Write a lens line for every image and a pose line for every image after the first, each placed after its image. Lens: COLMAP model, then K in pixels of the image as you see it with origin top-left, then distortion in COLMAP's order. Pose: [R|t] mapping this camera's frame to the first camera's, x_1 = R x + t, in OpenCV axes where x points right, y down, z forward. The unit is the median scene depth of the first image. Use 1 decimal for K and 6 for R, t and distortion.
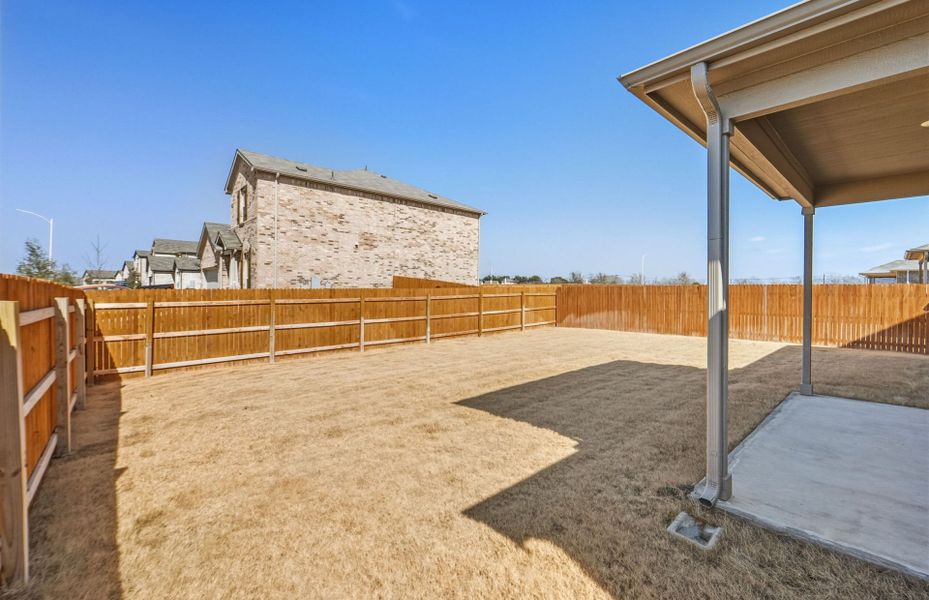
lens RADIAL K [[387.2, 0, 466.1], [0, 387.2, 294.6], [0, 0, 1]] dist [-0.007929, 0.000029]
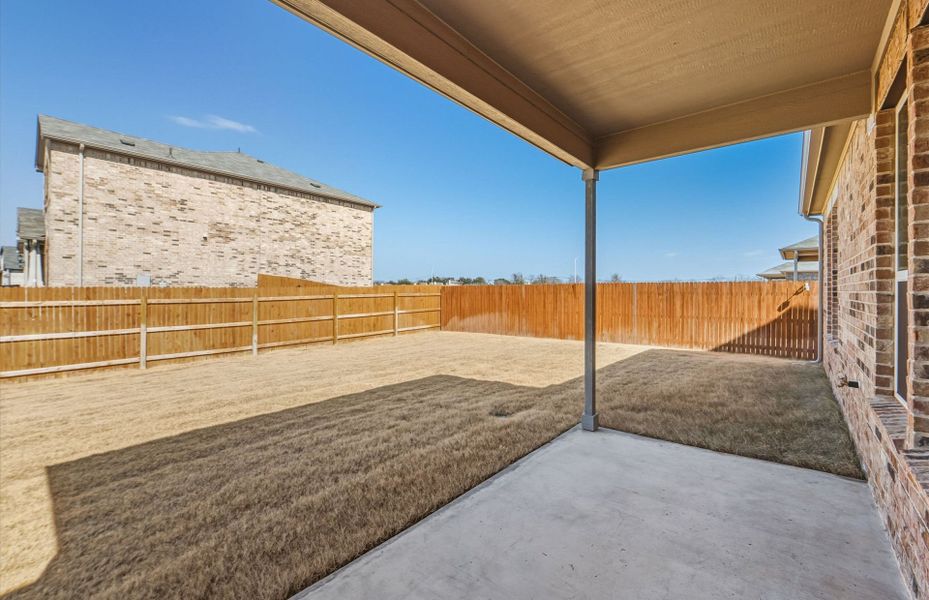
lens RADIAL K [[387.2, 0, 466.1], [0, 387.2, 294.6], [0, 0, 1]] dist [-0.007929, 0.000029]
pose [[0.991086, -0.003443, 0.133177, 0.179462], [0.003981, 0.999985, -0.003774, 0.002935], [-0.133162, 0.004271, 0.991085, 0.099700]]
